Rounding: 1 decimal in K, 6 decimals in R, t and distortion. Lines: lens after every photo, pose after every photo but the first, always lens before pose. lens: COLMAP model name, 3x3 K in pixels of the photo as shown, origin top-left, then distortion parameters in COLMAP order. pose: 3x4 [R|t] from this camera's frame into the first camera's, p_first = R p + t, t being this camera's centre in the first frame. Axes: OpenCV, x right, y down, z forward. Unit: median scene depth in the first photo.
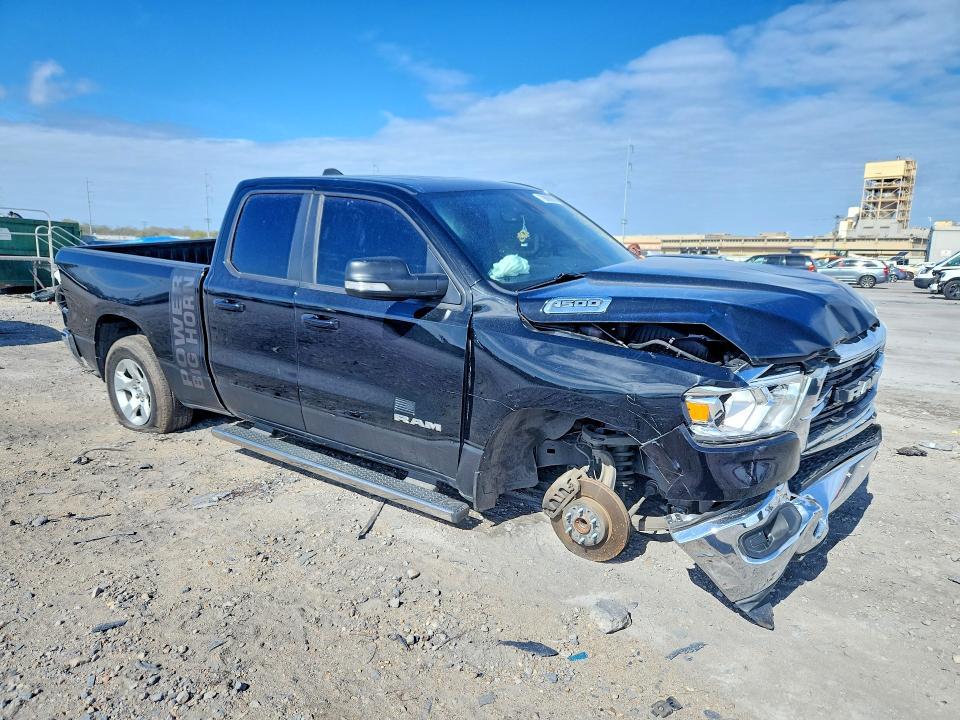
lens RADIAL K [[650.8, 0, 475.8], [0, 650.8, 352.8], [0, 0, 1]] dist [0.052417, -0.055708]
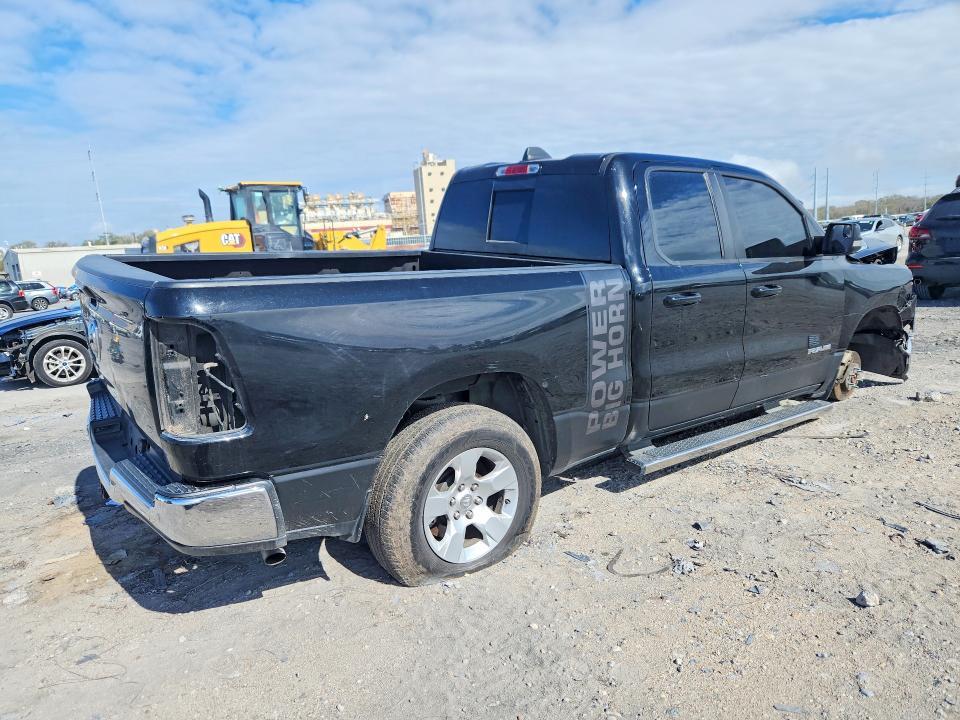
lens RADIAL K [[650.8, 0, 475.8], [0, 650.8, 352.8], [0, 0, 1]] dist [0.052417, -0.055708]
pose [[0.326406, -0.205413, 0.922640, -1.174434], [0.222667, 0.965341, 0.136146, -0.168527], [-0.918629, 0.161002, 0.360832, 0.882980]]
